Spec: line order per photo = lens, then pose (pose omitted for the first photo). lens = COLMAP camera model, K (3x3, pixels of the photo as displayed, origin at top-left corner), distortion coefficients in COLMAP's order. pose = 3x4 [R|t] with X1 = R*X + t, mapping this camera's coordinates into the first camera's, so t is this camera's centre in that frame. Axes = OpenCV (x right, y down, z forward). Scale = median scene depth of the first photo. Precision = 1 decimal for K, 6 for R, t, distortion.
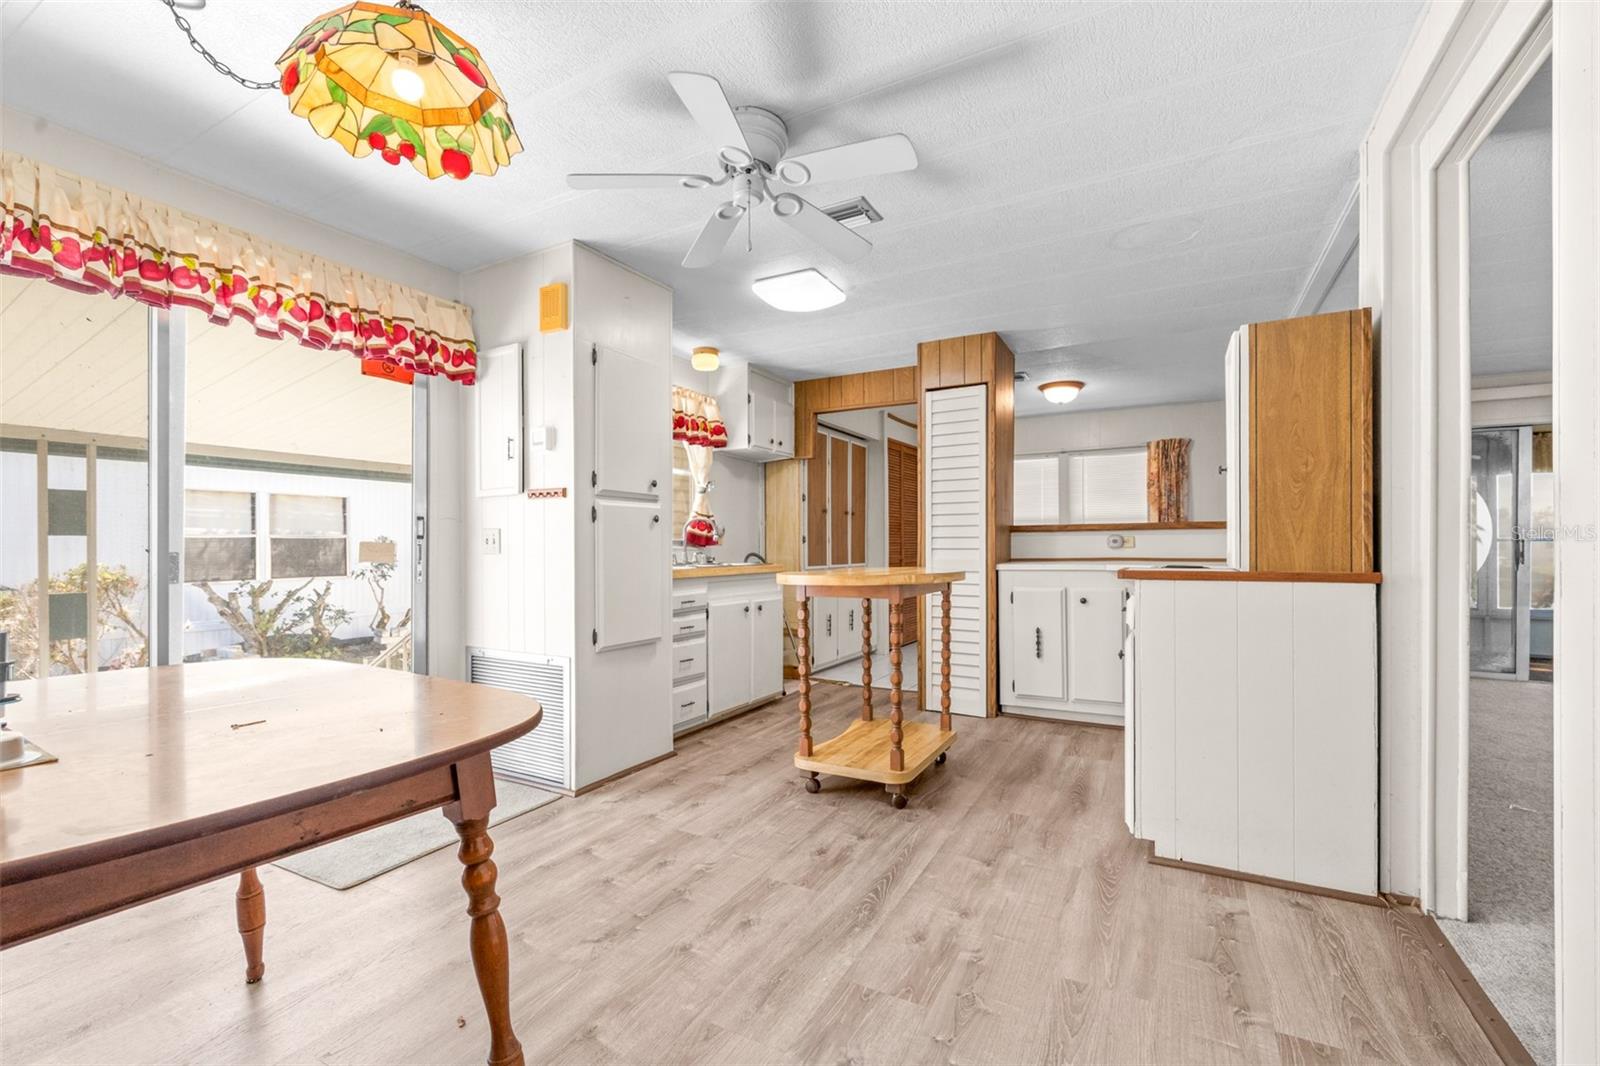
lens RADIAL K [[685.0, 0, 796.2], [0, 685.0, 539.1], [0, 0, 1]] dist [0.001840, -0.000692]
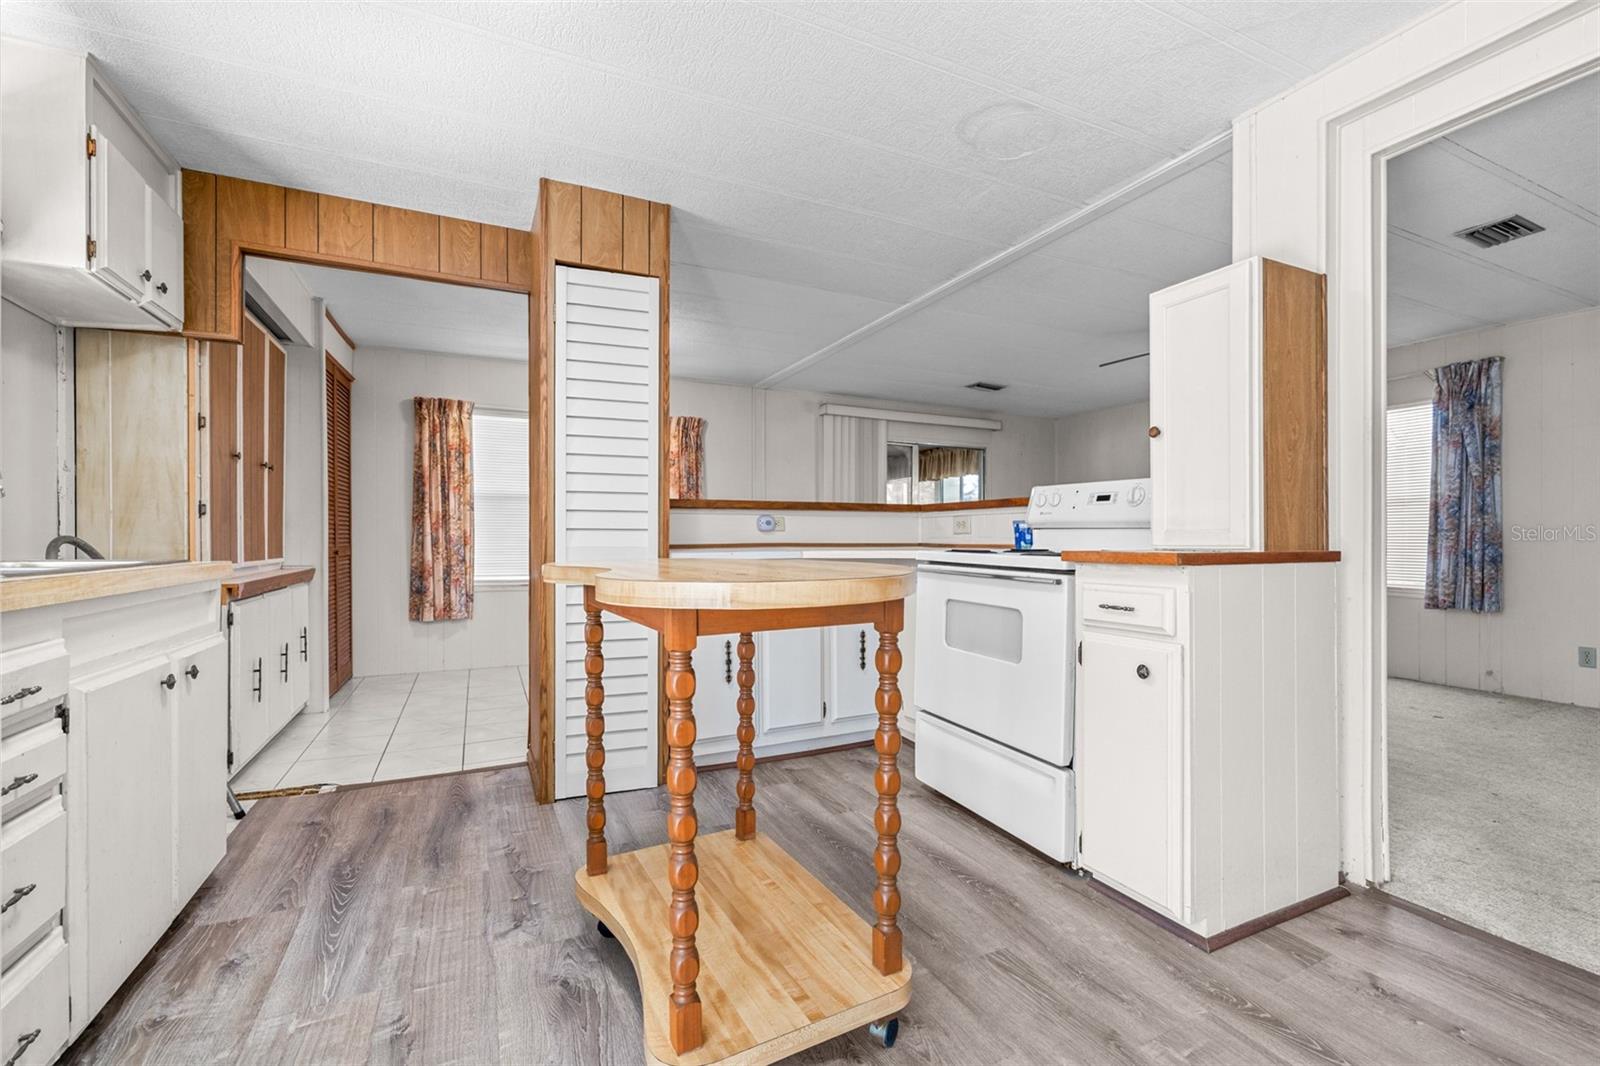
lens RADIAL K [[685.0, 0, 796.2], [0, 685.0, 539.1], [0, 0, 1]] dist [0.001840, -0.000692]
pose [[0.578237, 0.003350, 0.815862, -0.202201], [-0.012650, 0.999908, 0.004860, 0.020043], [-0.815771, -0.013131, 0.578226, 0.563250]]
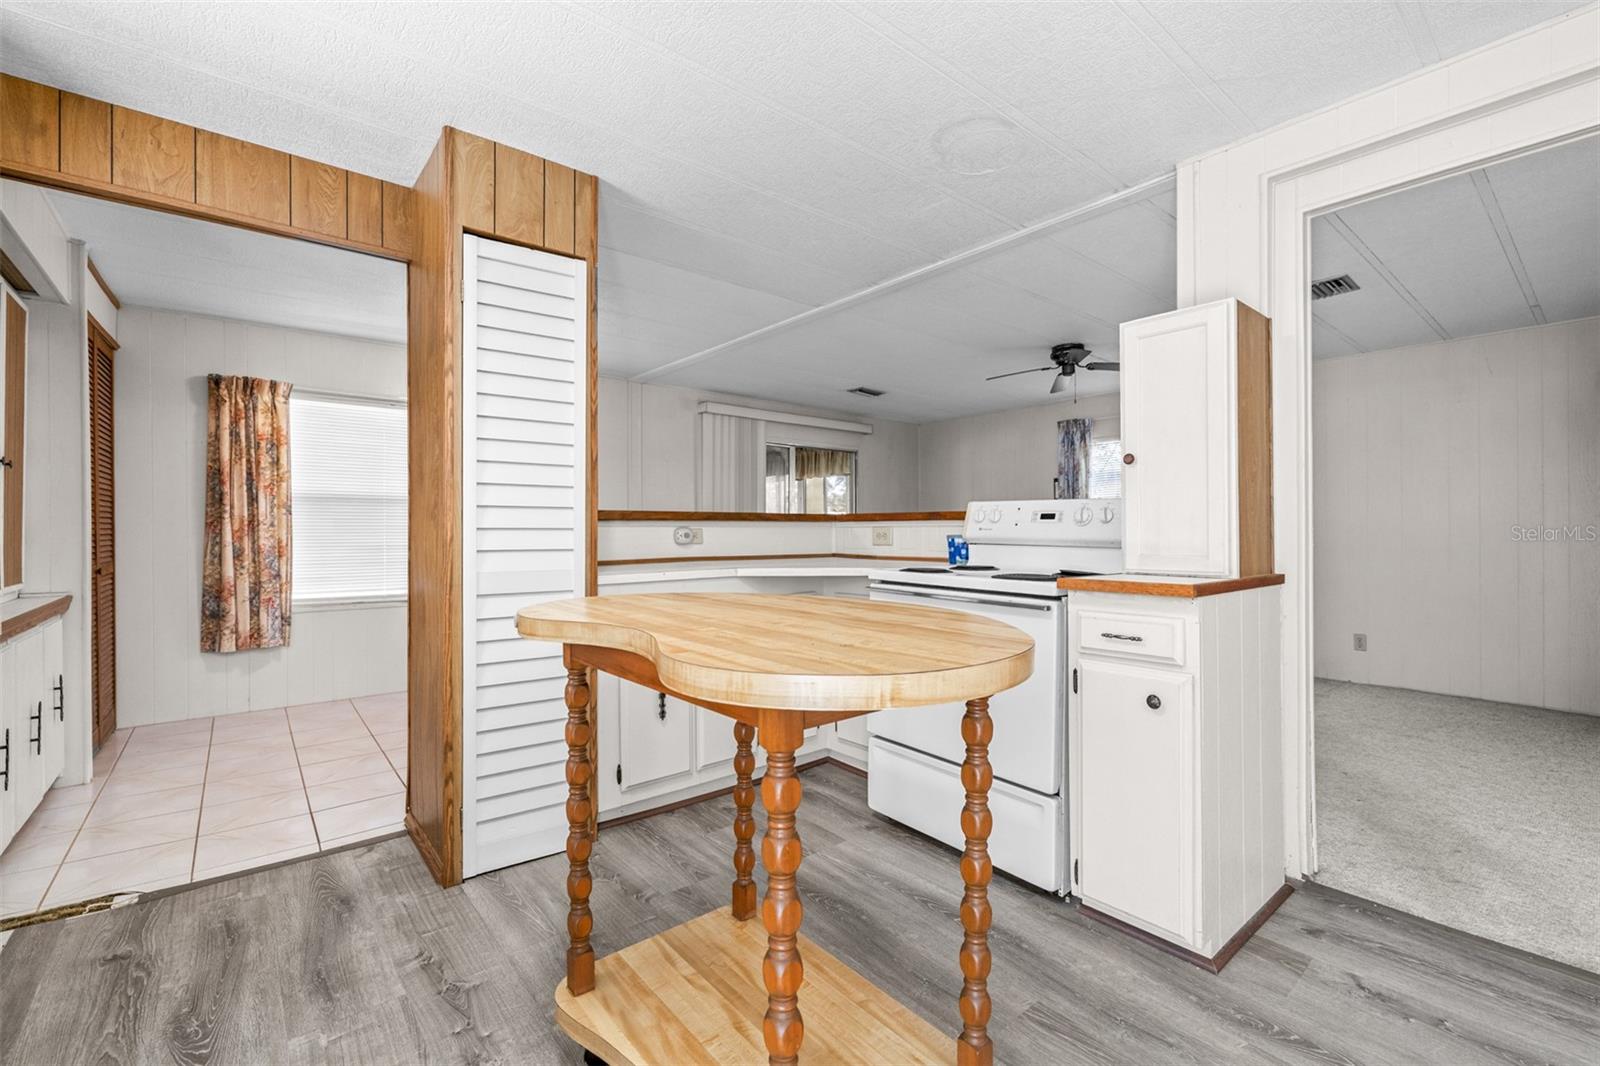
lens RADIAL K [[687.9, 0, 794.4], [0, 687.9, 529.2], [0, 0, 1]] dist [0.002334, -0.000693]
pose [[0.362987, 0.005652, 0.931777, -0.213665], [-0.010776, 0.999940, -0.001867, -0.004316], [-0.931732, -0.009363, 0.363026, 0.694304]]
